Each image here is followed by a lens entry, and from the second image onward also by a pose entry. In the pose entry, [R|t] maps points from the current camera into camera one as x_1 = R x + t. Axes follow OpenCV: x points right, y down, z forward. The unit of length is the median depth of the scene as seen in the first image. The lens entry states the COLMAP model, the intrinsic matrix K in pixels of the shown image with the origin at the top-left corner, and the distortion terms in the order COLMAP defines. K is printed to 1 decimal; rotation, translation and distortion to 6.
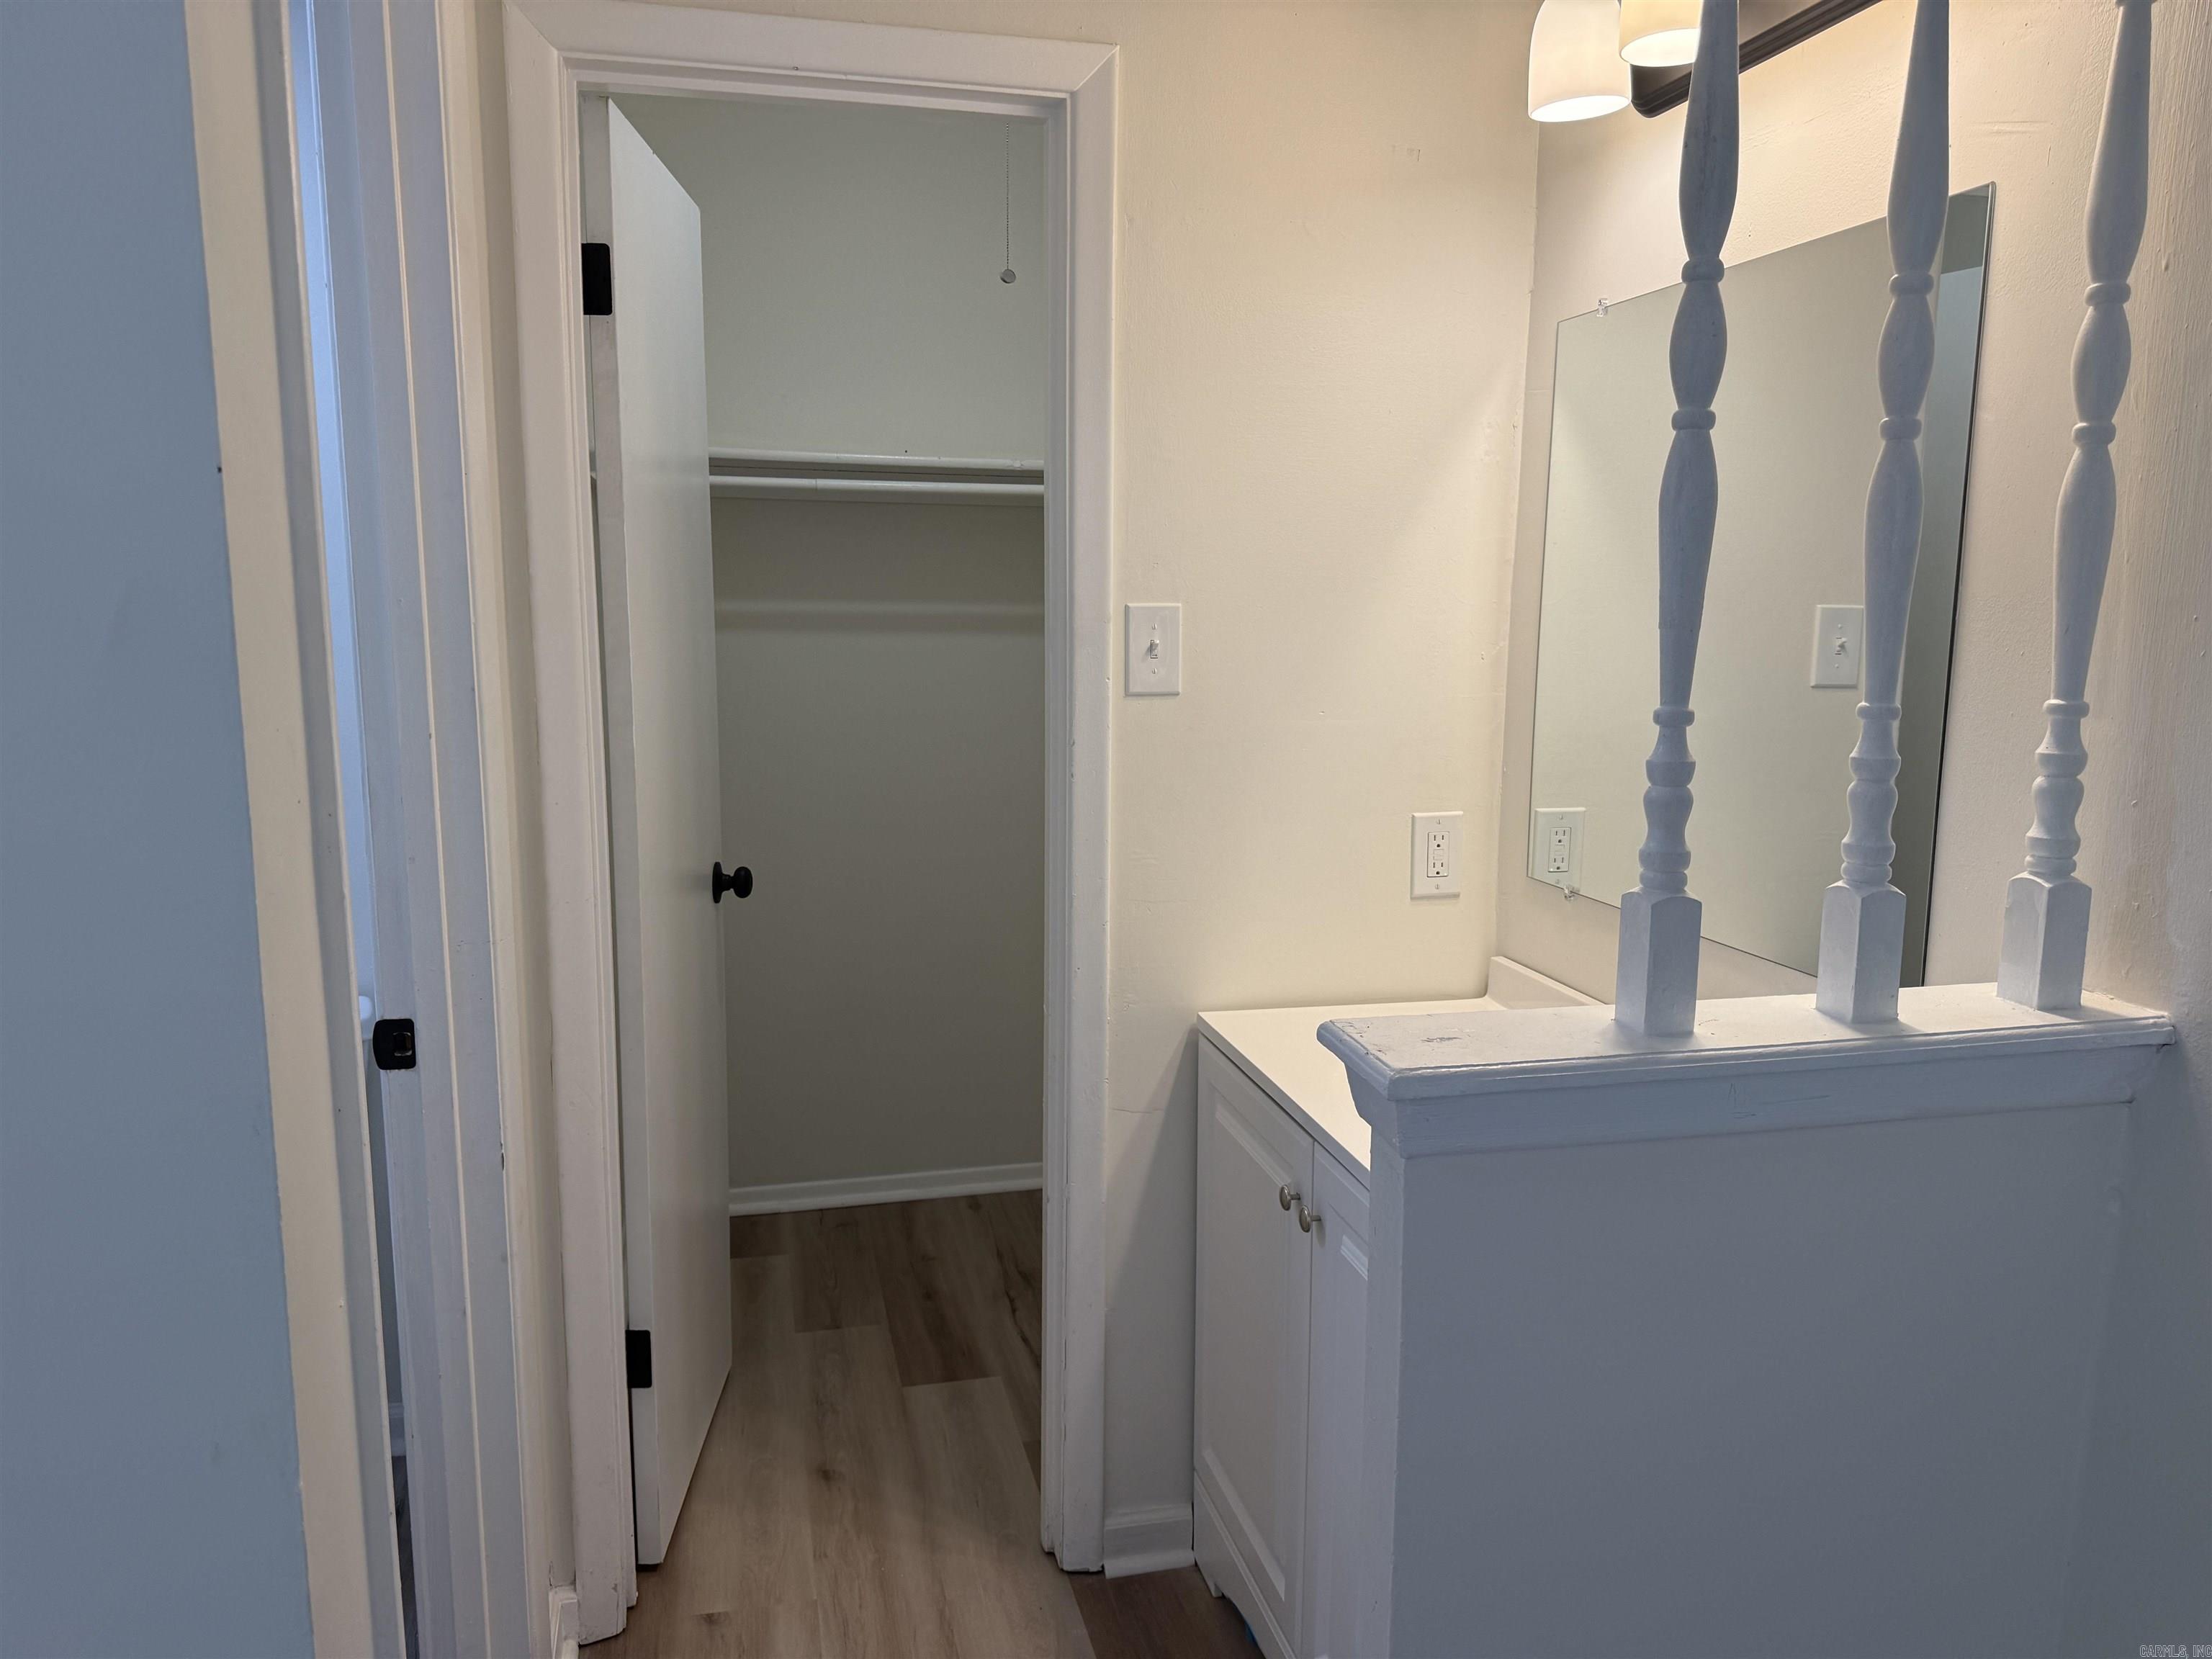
lens RADIAL K [[1553.5, 0, 1106.0], [0, 1553.5, 829.5], [0, 0, 1]] dist [0.092455, -0.126514]
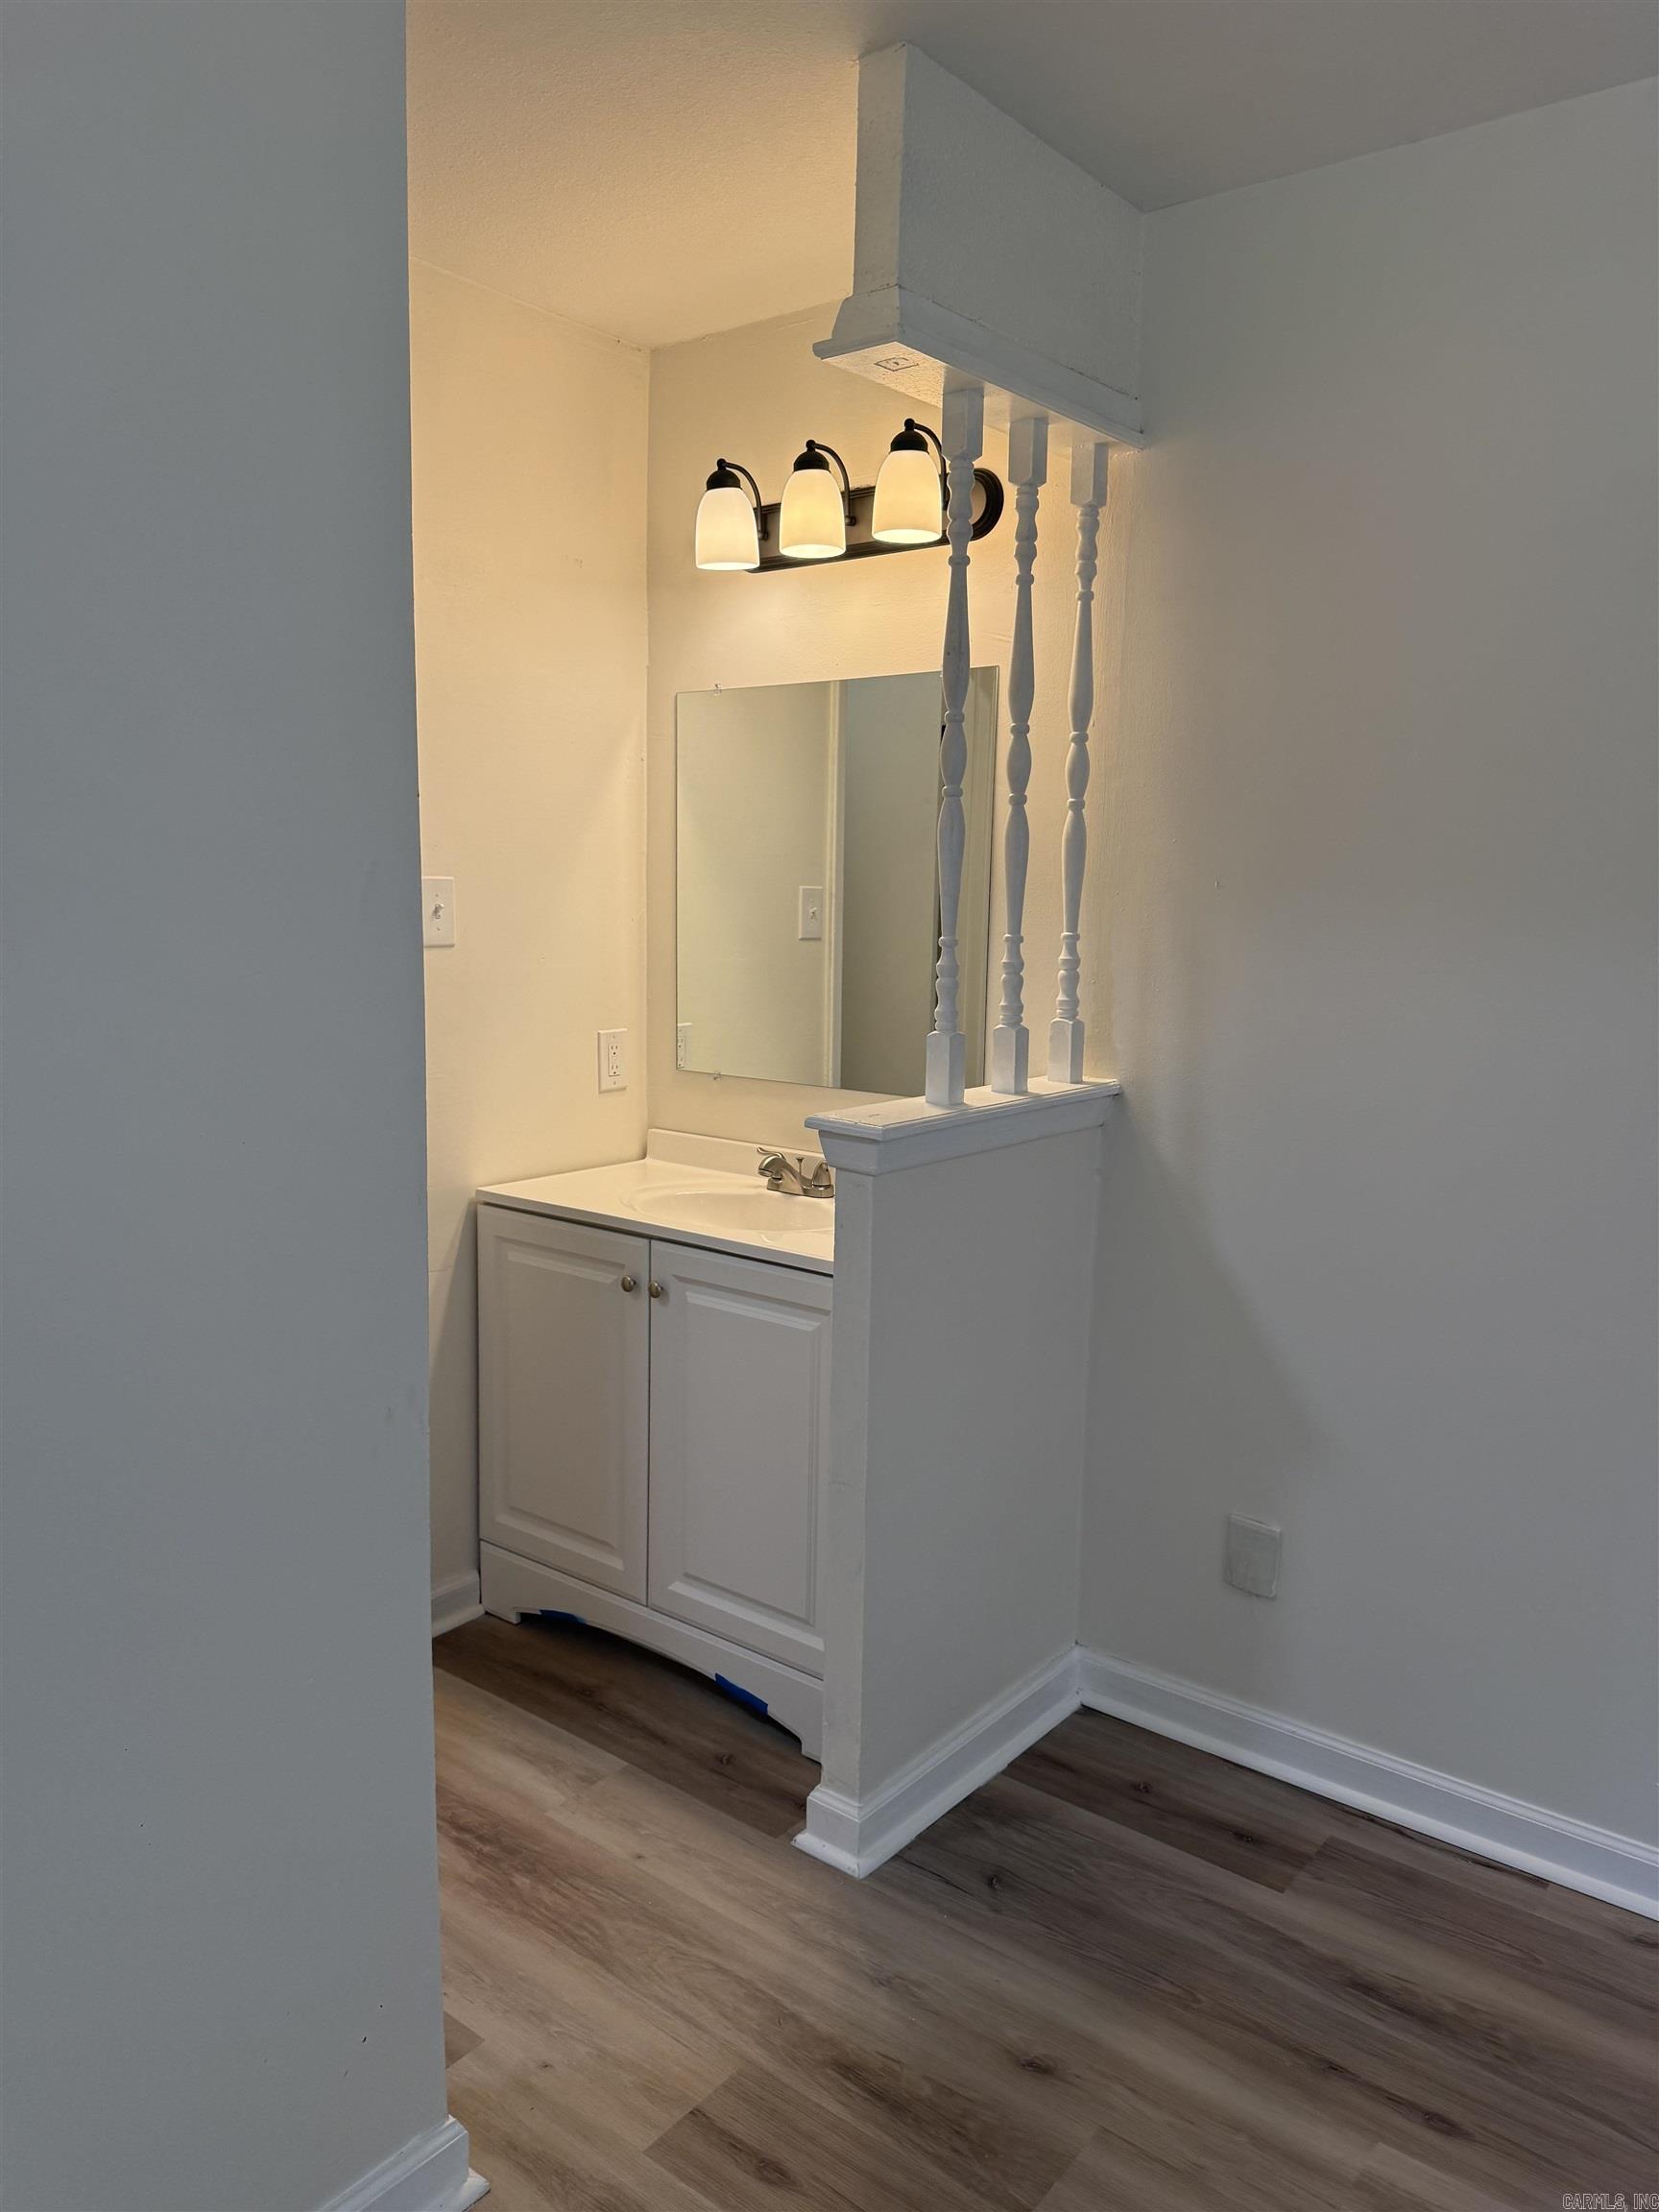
lens RADIAL K [[1553.5, 0, 835.7], [0, 1553.5, 1093.5], [0, 0, 1]] dist [0.092455, -0.126514]
pose [[0.781342, -0.069679, 0.620201, -0.897942], [0.076715, 0.996935, 0.015357, 0.071712], [-0.619370, 0.035580, 0.784292, -0.395309]]
